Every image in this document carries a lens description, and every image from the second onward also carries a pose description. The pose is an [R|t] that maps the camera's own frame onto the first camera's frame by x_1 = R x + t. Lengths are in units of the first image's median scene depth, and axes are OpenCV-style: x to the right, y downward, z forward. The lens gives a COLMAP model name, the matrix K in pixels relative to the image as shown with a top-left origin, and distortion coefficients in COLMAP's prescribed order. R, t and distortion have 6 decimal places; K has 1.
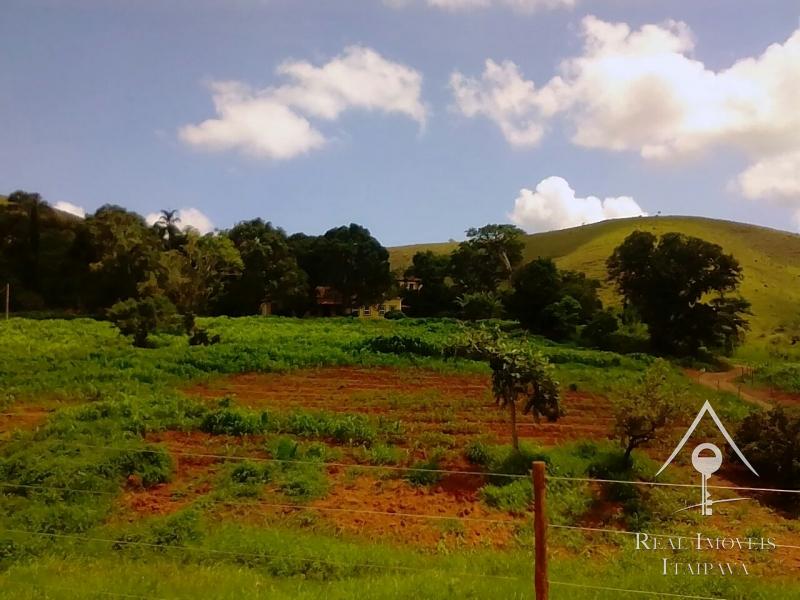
lens RADIAL K [[774.0, 0, 408.9], [0, 774.0, 334.4], [0, 0, 1]] dist [0.004036, -0.095352]
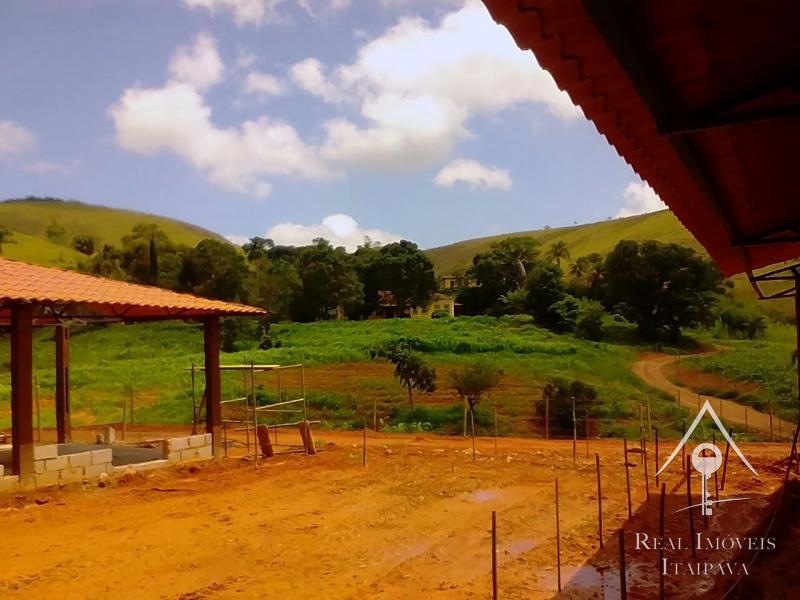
lens RADIAL K [[774.0, 0, 408.9], [0, 774.0, 334.4], [0, 0, 1]] dist [0.004036, -0.095352]
pose [[0.989019, -0.035377, -0.143493, 0.168229], [0.037691, 0.999199, 0.013439, -0.018966], [0.142903, -0.018700, 0.989560, -0.314829]]
